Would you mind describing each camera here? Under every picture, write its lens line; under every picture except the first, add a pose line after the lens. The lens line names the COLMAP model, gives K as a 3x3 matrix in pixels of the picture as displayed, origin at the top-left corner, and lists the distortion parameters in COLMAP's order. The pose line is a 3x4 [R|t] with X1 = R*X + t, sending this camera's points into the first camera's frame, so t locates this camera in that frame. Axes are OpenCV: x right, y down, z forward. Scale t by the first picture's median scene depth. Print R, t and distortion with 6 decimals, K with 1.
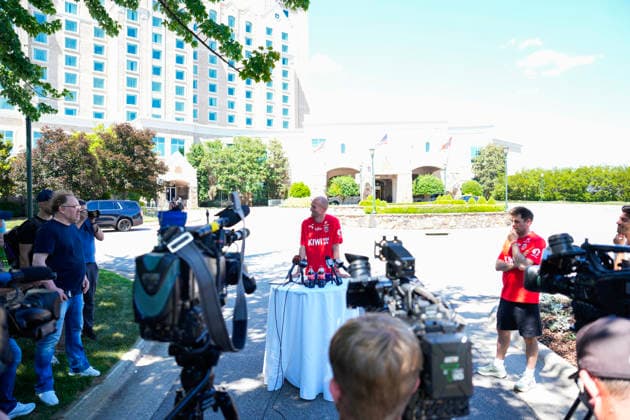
lens RADIAL K [[446.9, 0, 309.3], [0, 446.9, 203.3], [0, 0, 1]] dist [-0.077733, 0.067788]
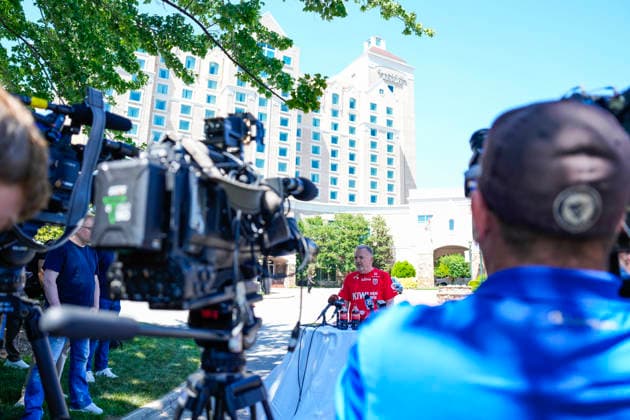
lens RADIAL K [[472.3, 0, 316.3], [0, 472.3, 201.6], [0, 0, 1]] dist [-0.035053, 0.015039]
pose [[0.976390, -0.006987, -0.215901, 0.013381], [-0.032282, 0.983534, -0.177819, 0.010228], [0.213589, 0.180591, 0.960087, 0.008788]]
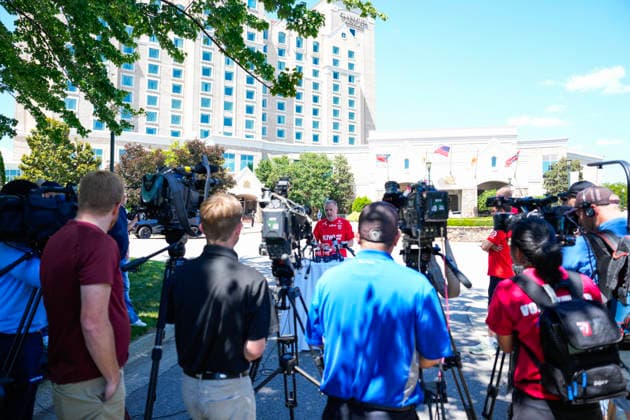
lens RADIAL K [[446.9, 0, 311.4], [0, 446.9, 210.1], [0, 0, 1]] dist [-0.077733, 0.067788]
pose [[0.988578, 0.010082, -0.150374, 0.015481], [-0.013578, 0.999660, -0.022242, 0.006689], [0.150099, 0.024030, 0.988379, -0.020077]]
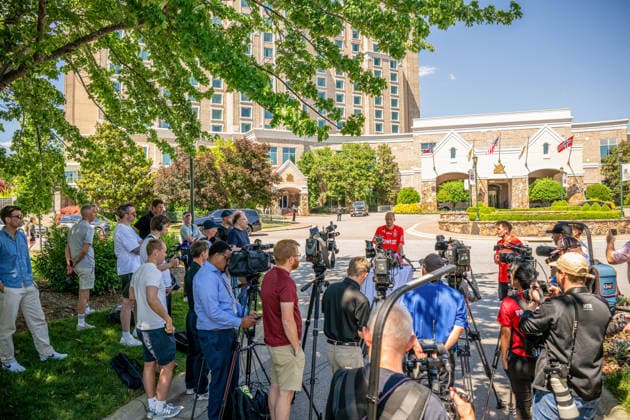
lens RADIAL K [[472.3, 0, 322.5], [0, 472.3, 196.4], [0, 0, 1]] dist [-0.035053, 0.015039]
pose [[0.977230, -0.011482, -0.211871, 0.013157], [0.006151, 0.999648, -0.025804, -0.003171], [0.212093, 0.023914, 0.976957, -0.062434]]
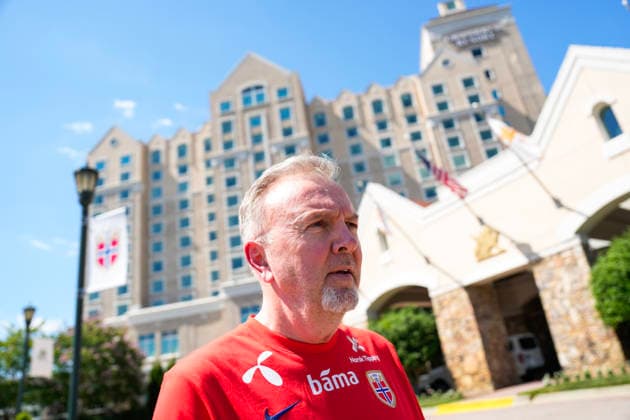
lens RADIAL K [[472.3, 0, 328.1], [0, 472.3, 205.1], [0, 0, 1]] dist [-0.035053, 0.015039]
pose [[0.612836, -0.375899, -0.695076, 0.302606], [0.146767, 0.918450, -0.367299, -0.008238], [0.776461, 0.123080, 0.618029, 0.636205]]
